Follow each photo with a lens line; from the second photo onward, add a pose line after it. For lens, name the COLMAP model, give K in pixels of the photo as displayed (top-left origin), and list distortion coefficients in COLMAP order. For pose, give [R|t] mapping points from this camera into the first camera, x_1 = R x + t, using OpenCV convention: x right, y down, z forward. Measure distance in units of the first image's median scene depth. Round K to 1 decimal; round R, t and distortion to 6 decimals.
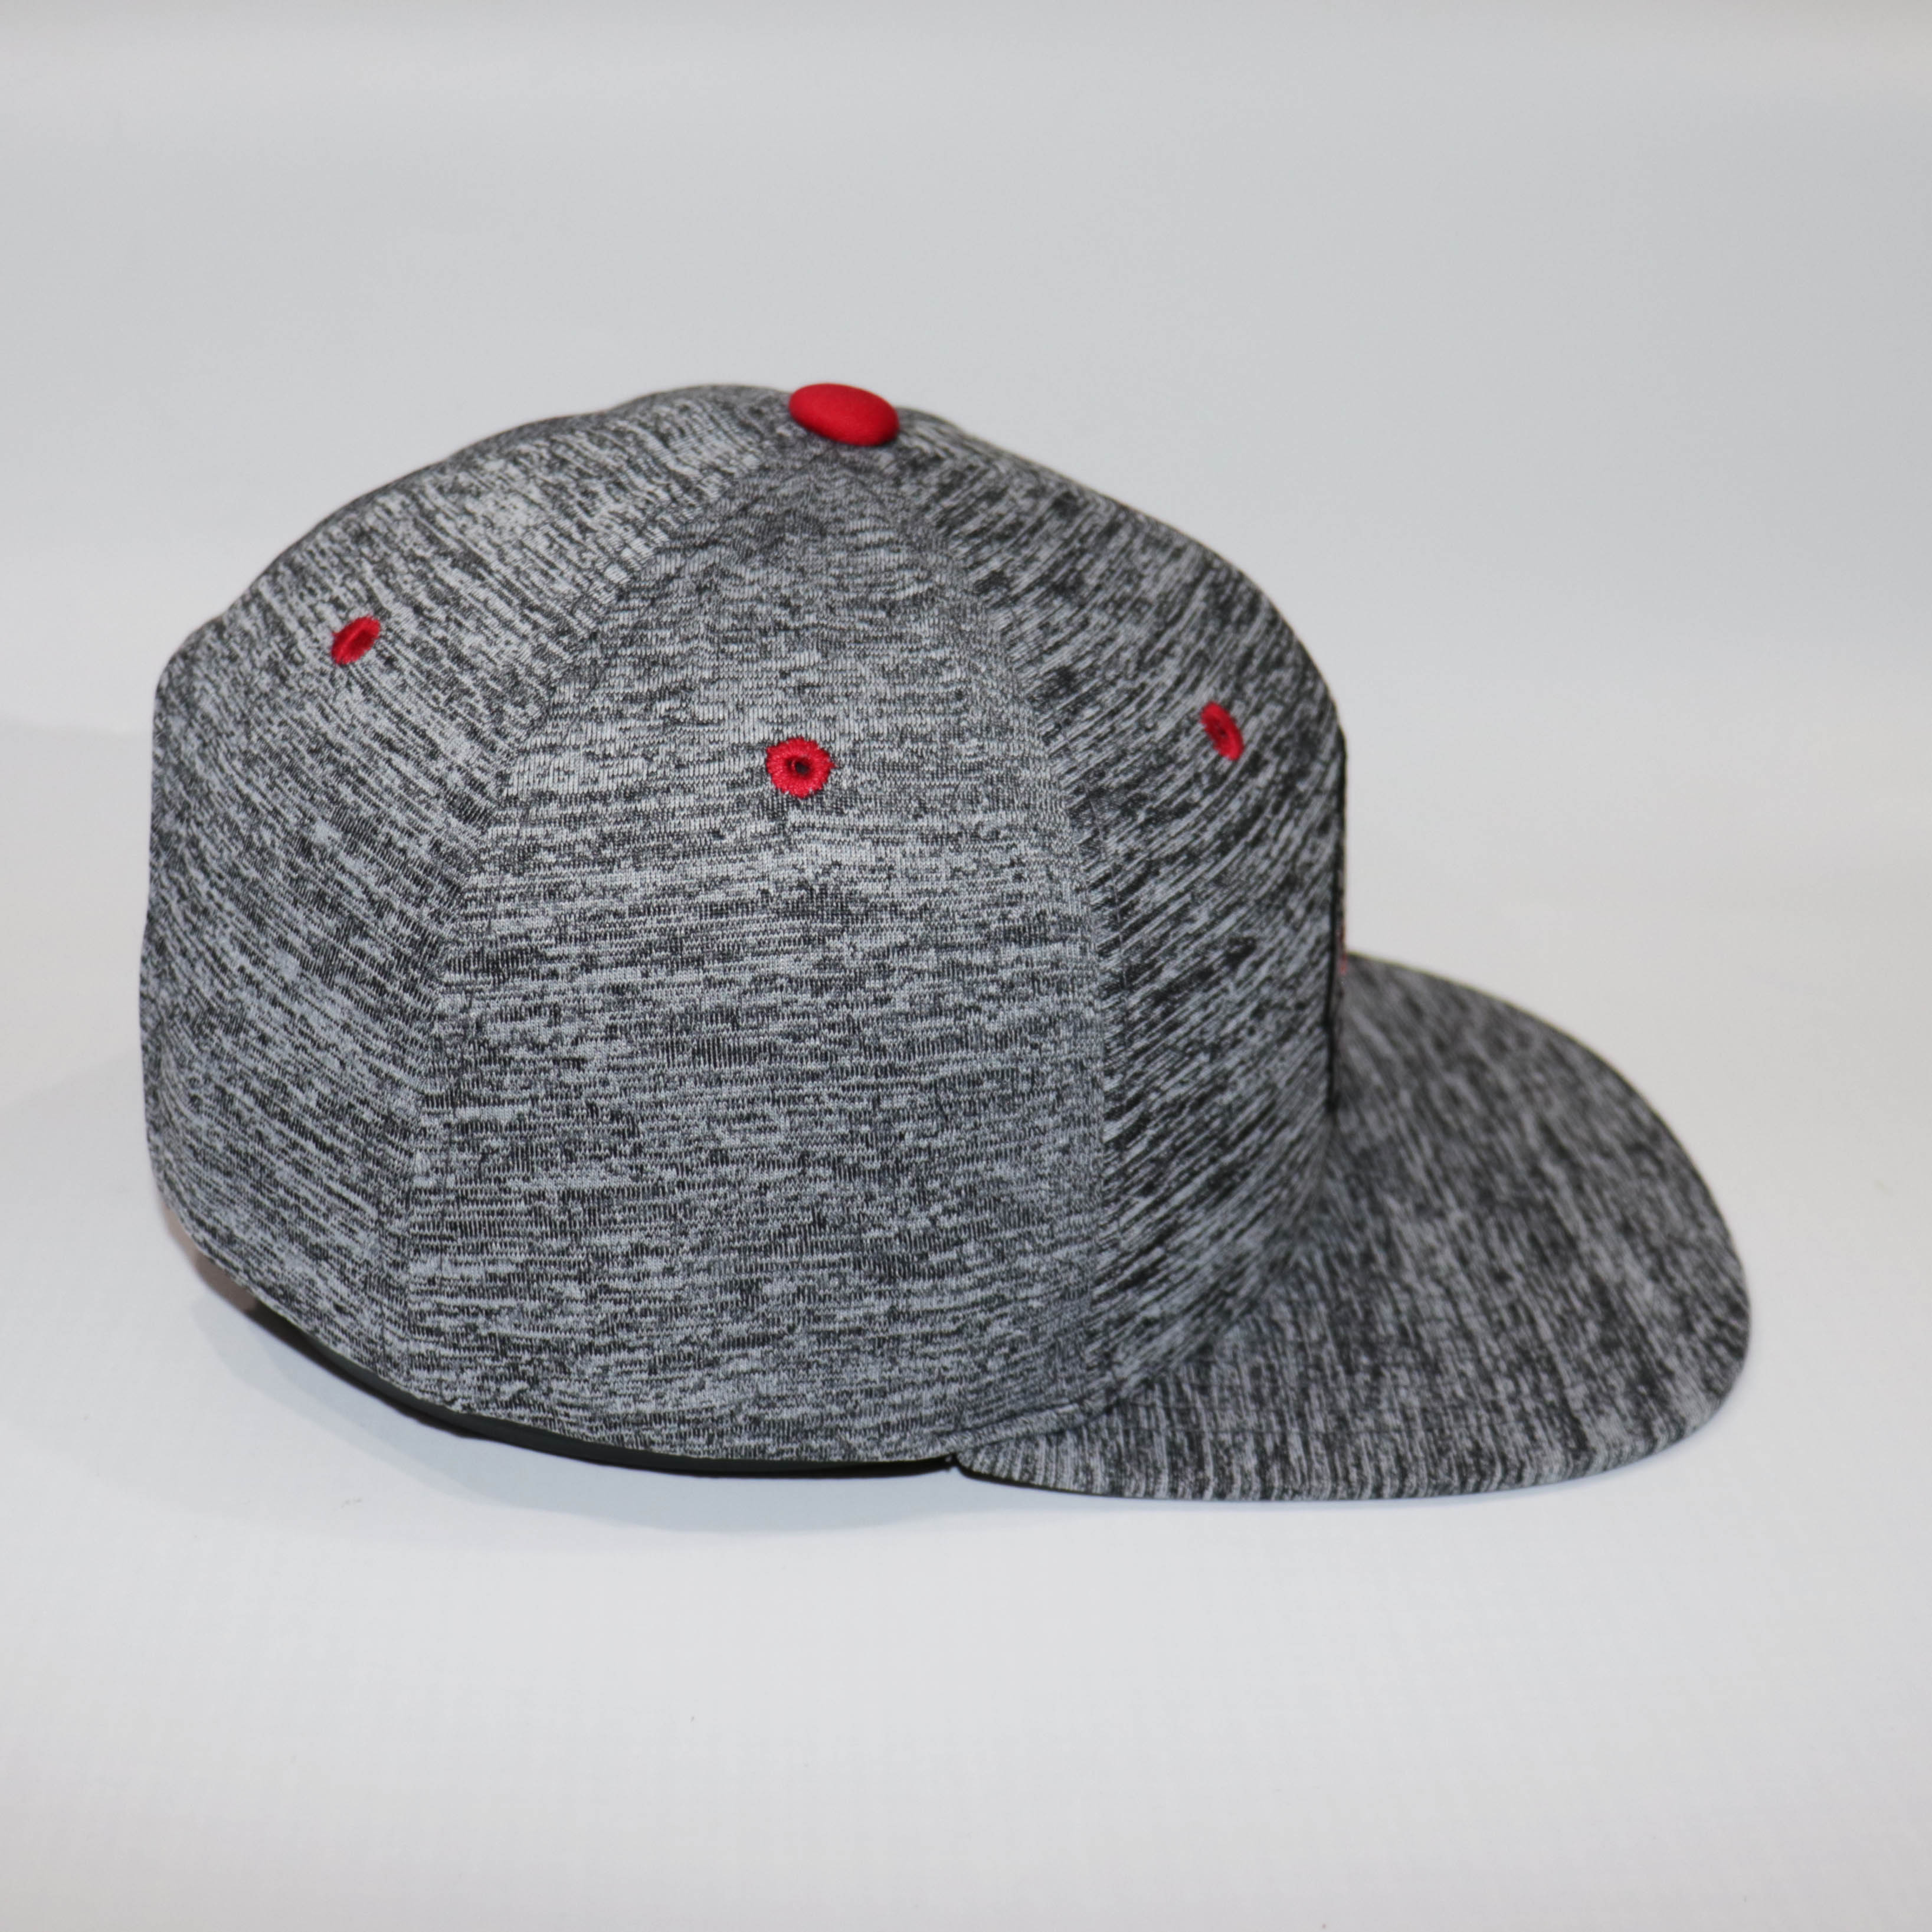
lens RADIAL K [[2663.3, 0, 966.0], [0, 2663.3, 966.0], [0, 0, 1]] dist [-0.098084, -0.151371]
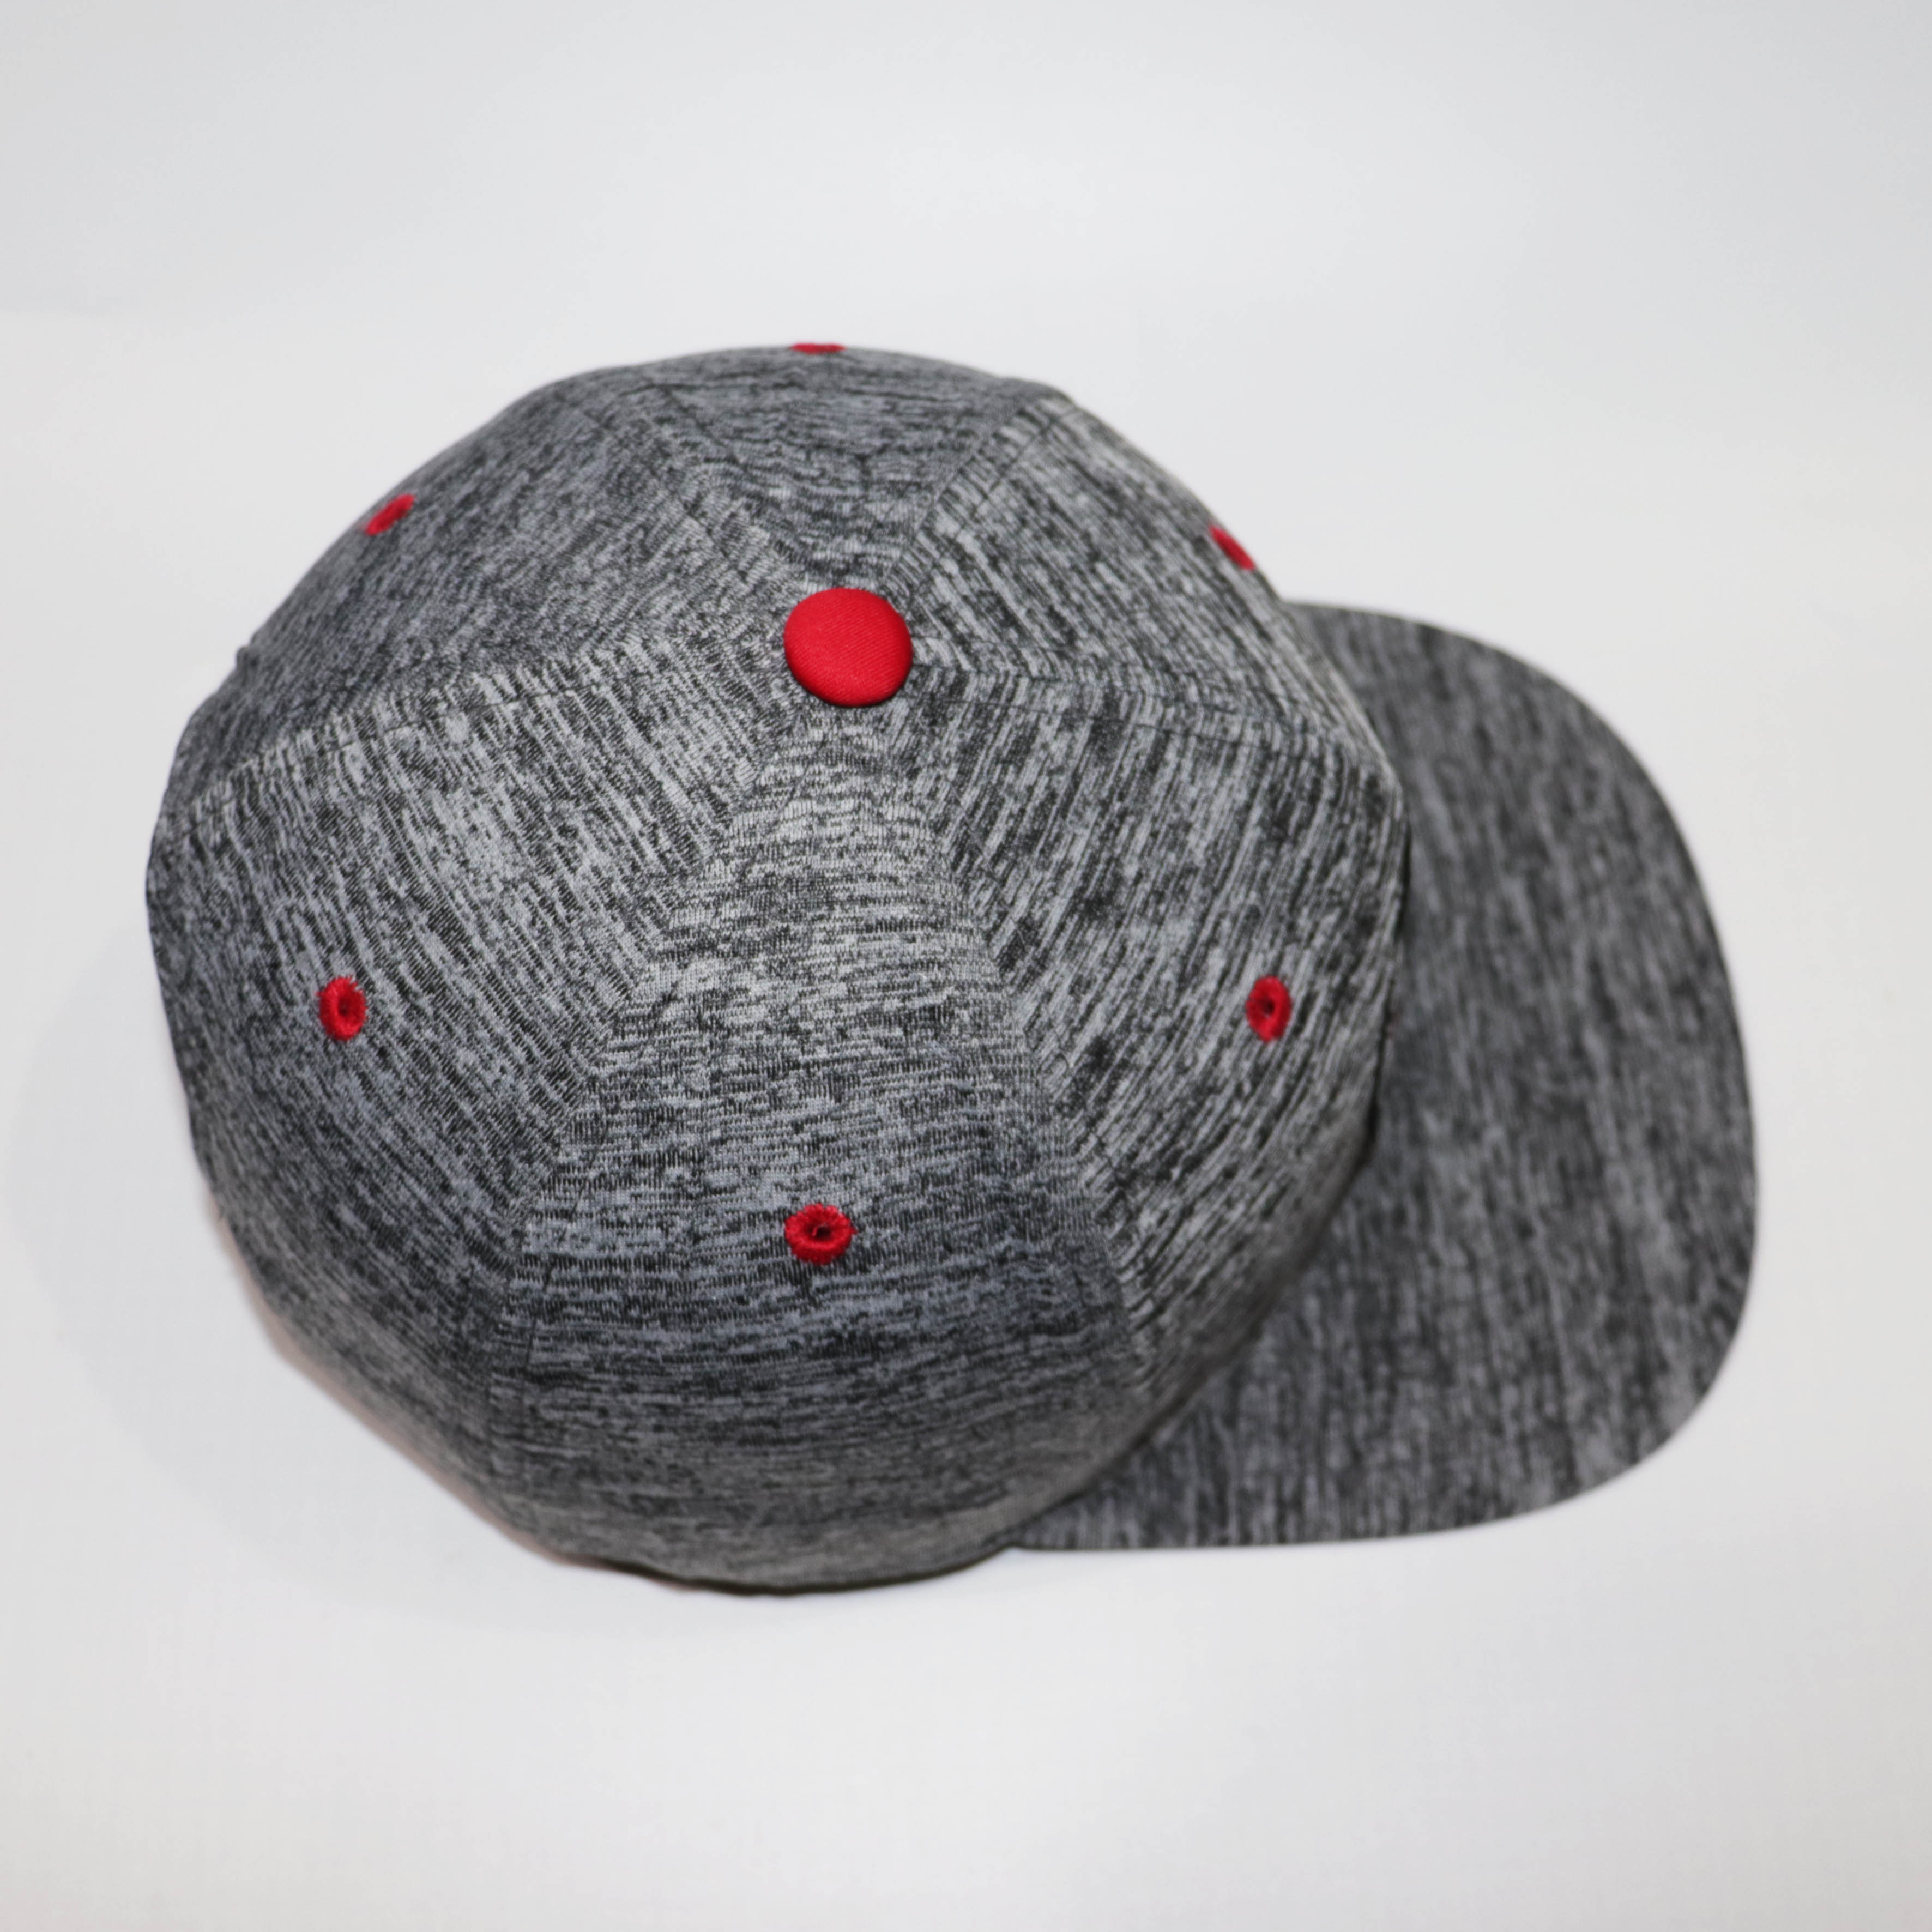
lens RADIAL K [[2424.6, 0, 966.0], [0, 2424.6, 966.0], [0, 0, 1]] dist [0.009833, -1.146749]
pose [[0.998582, -0.005922, -0.052900, 0.036586], [0.036402, 0.801061, 0.597474, -0.650494], [0.038838, -0.598553, 0.800141, 0.335487]]
